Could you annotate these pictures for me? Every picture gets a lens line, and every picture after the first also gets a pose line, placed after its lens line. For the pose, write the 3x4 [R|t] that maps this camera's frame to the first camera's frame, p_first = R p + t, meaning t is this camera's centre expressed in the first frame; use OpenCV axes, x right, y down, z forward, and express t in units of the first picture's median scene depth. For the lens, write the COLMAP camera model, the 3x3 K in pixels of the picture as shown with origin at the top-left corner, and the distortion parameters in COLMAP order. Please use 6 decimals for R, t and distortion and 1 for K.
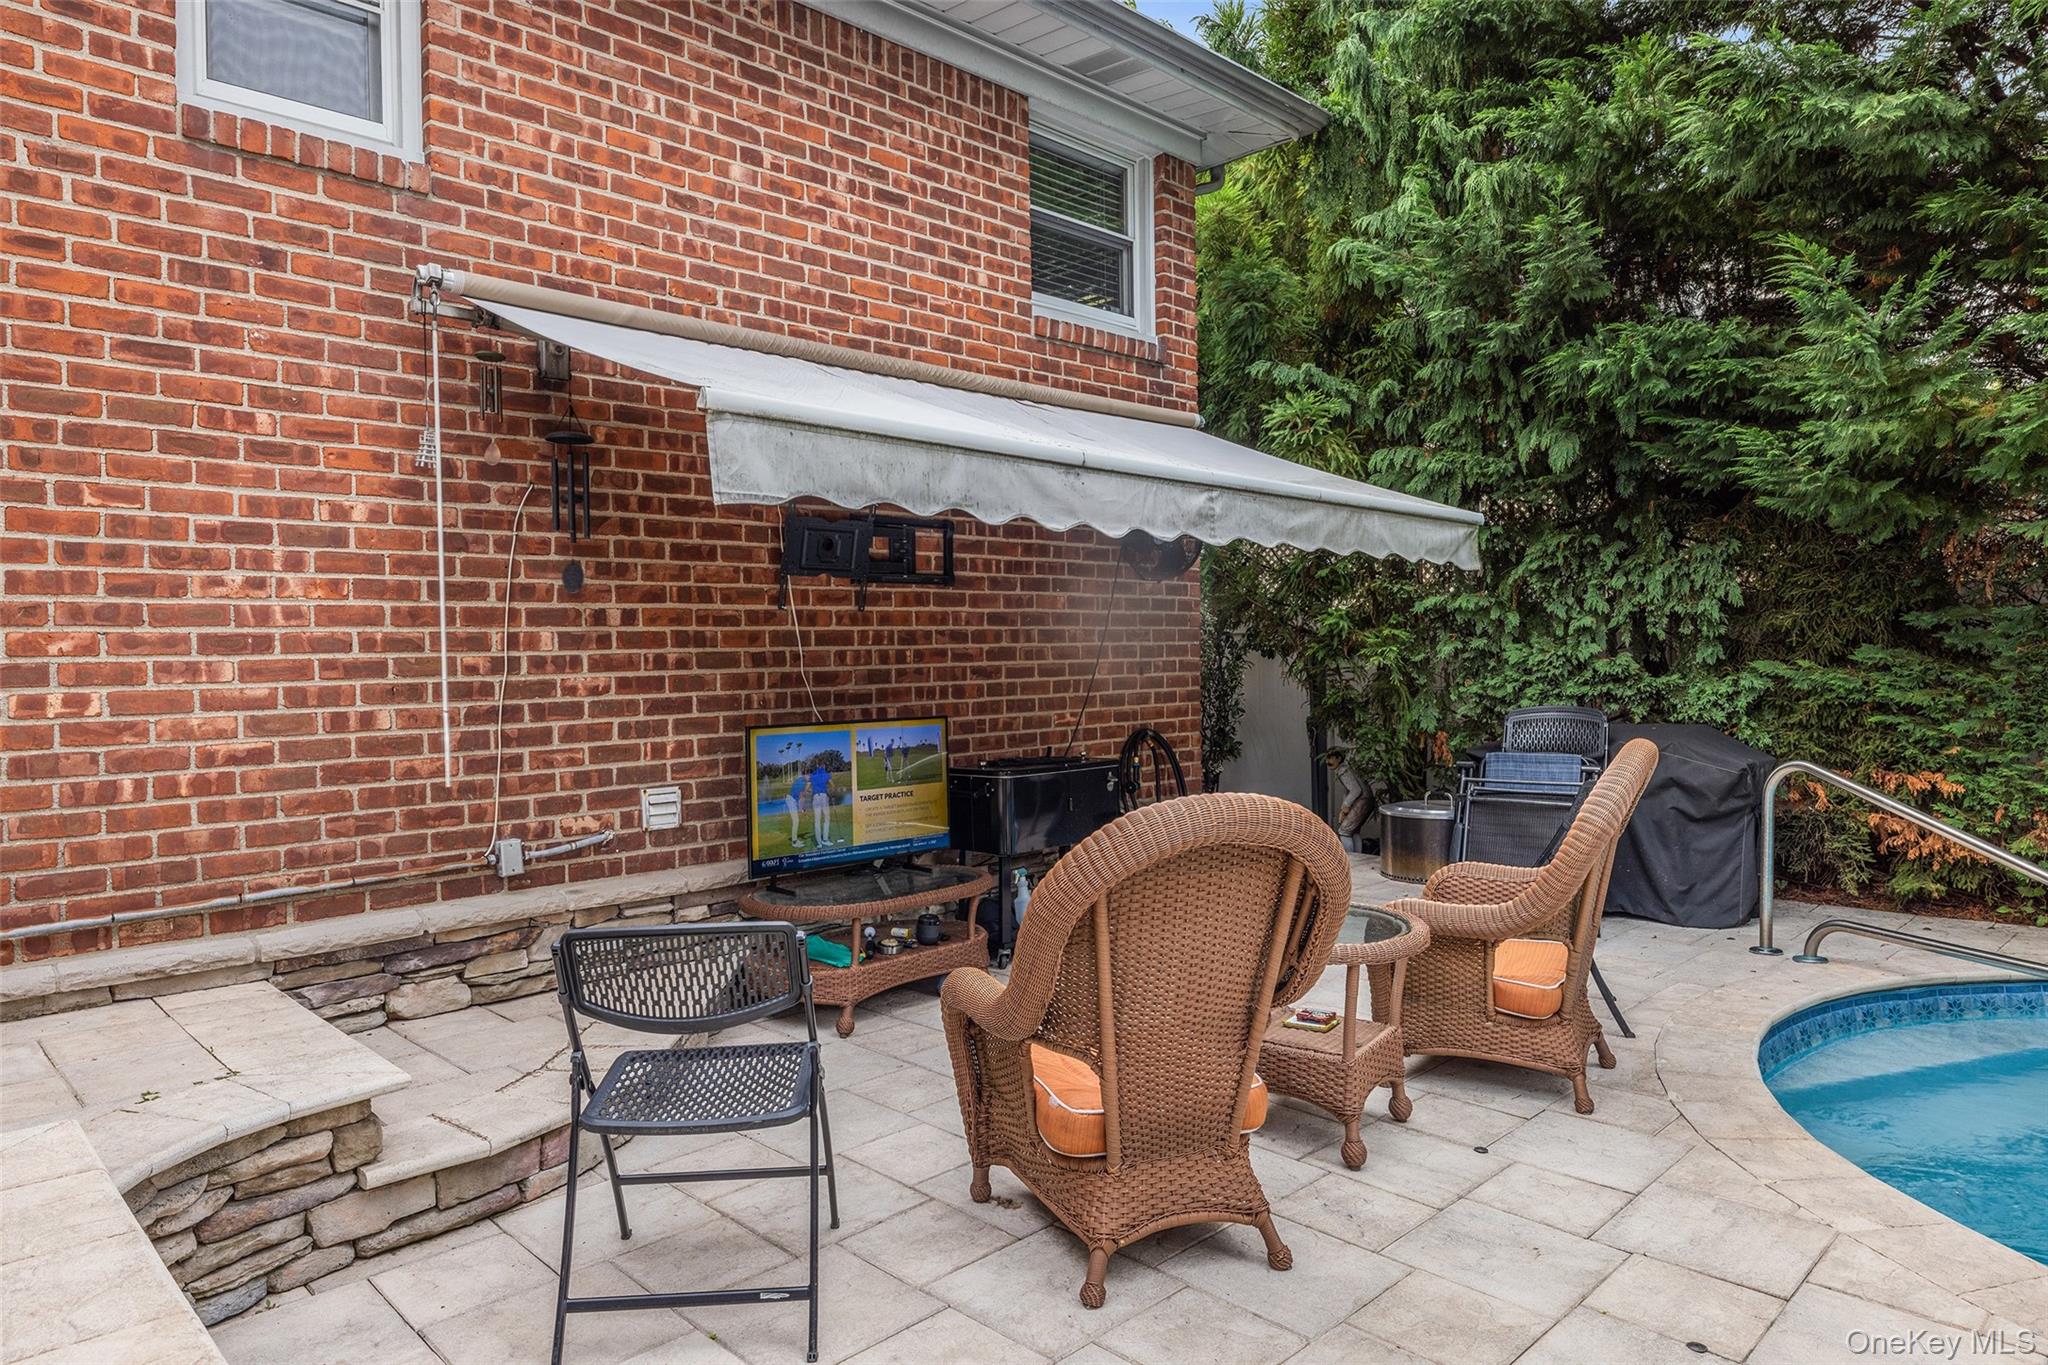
lens RADIAL K [[1264.3, 0, 1024.0], [0, 1264.3, 682.5], [0, 0, 1]] dist [-0.001692, -0.000014]
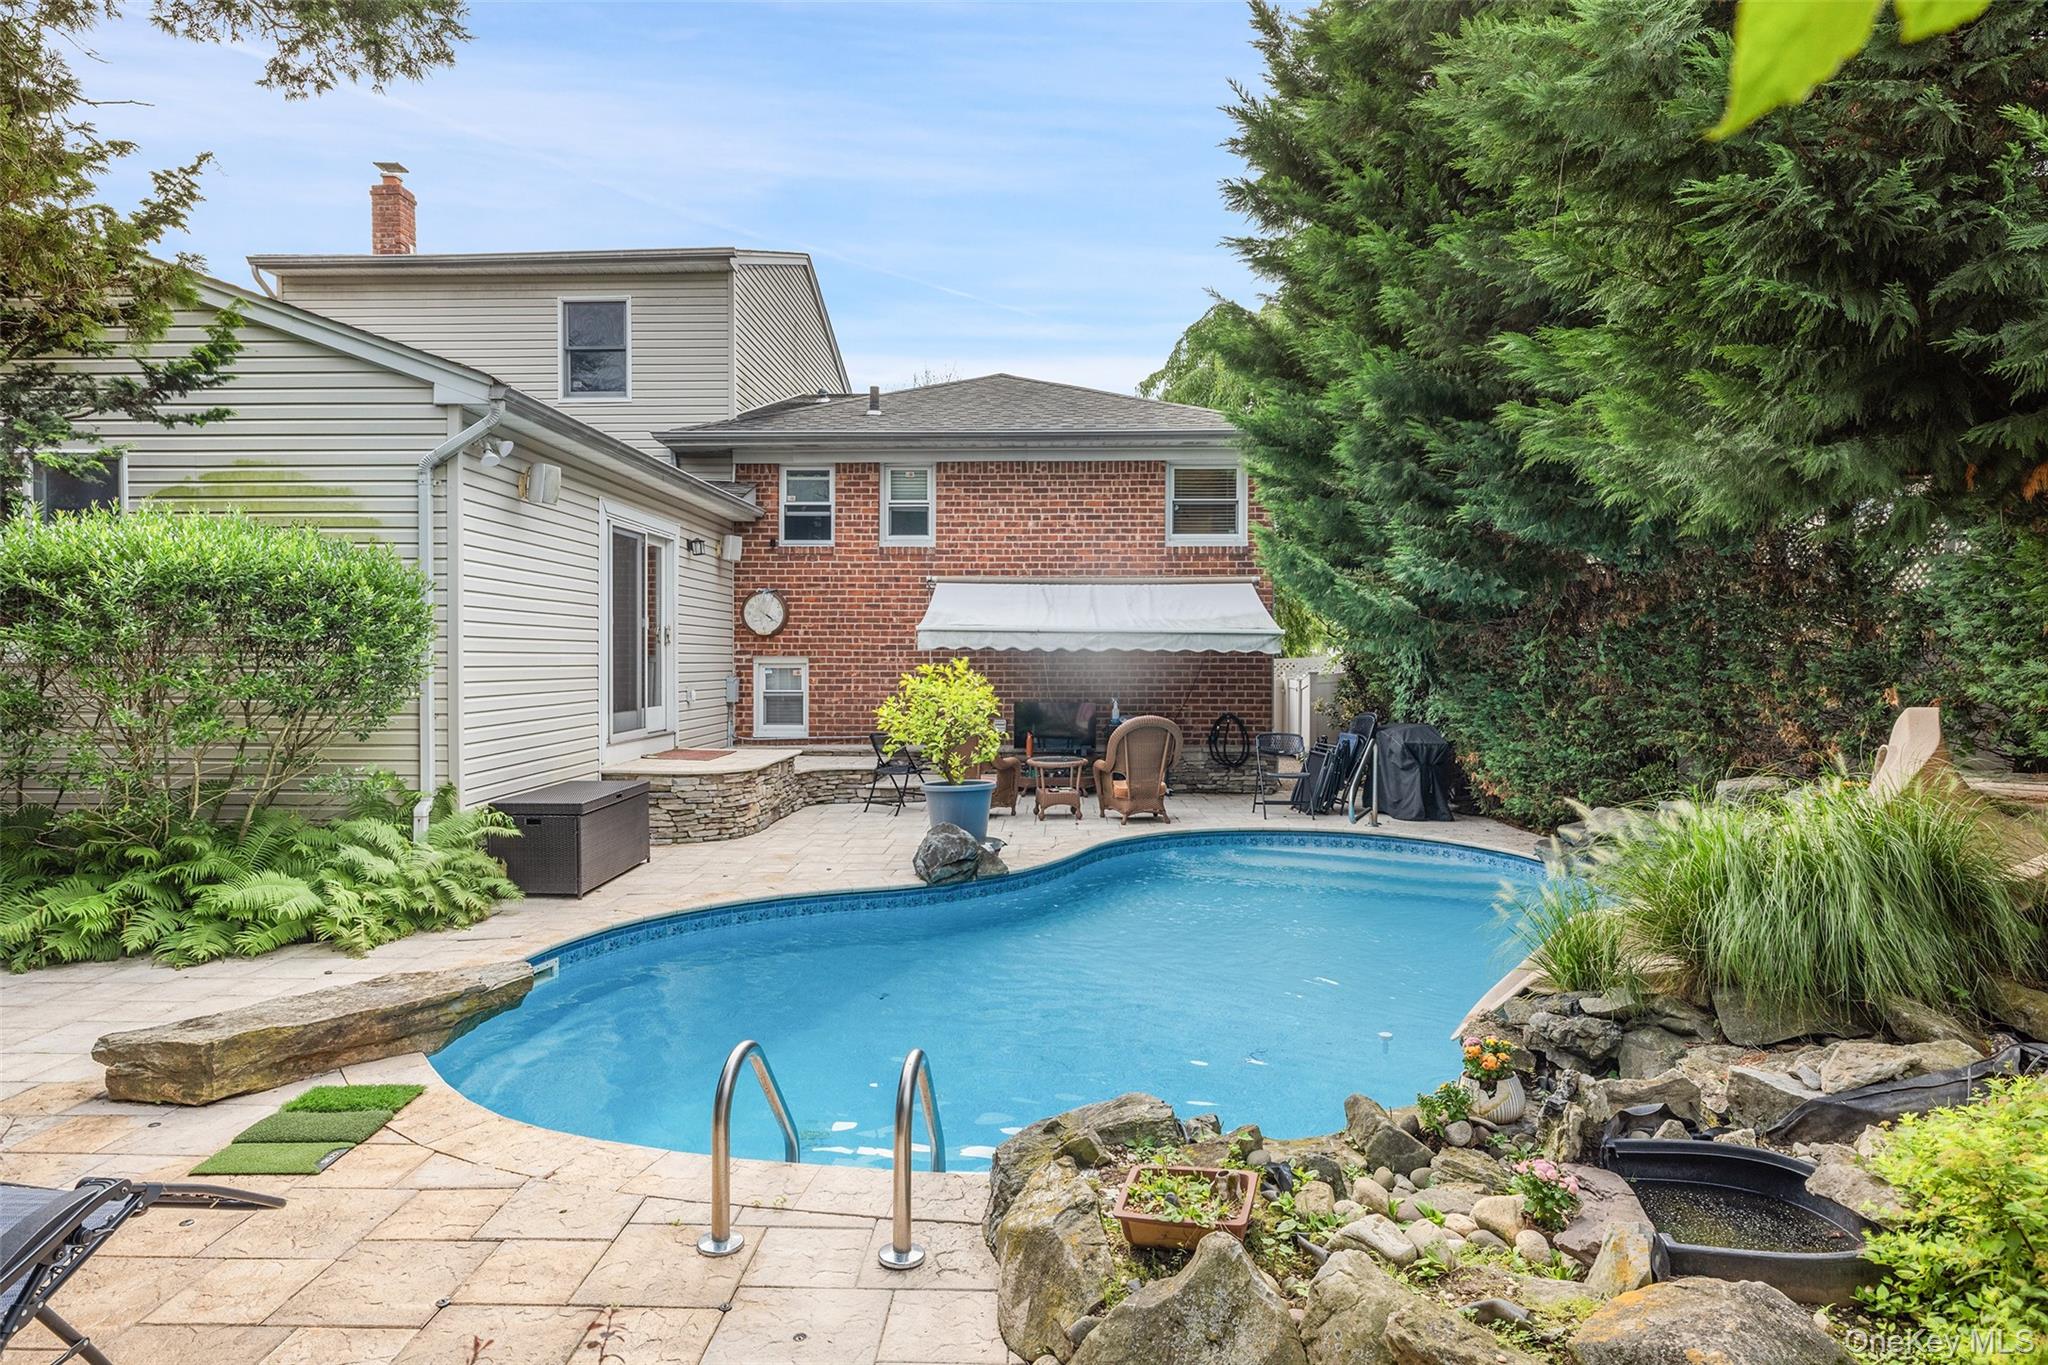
lens RADIAL K [[1134.0, 0, 1024.0], [0, 1134.0, 682.5], [0, 0, 1]] dist [0.003158, 0.001365]
pose [[0.693586, 0.038315, -0.719354, 1.832286], [-0.030845, 0.999248, 0.023482, -0.082045], [0.719713, 0.005902, 0.694247, -0.972725]]
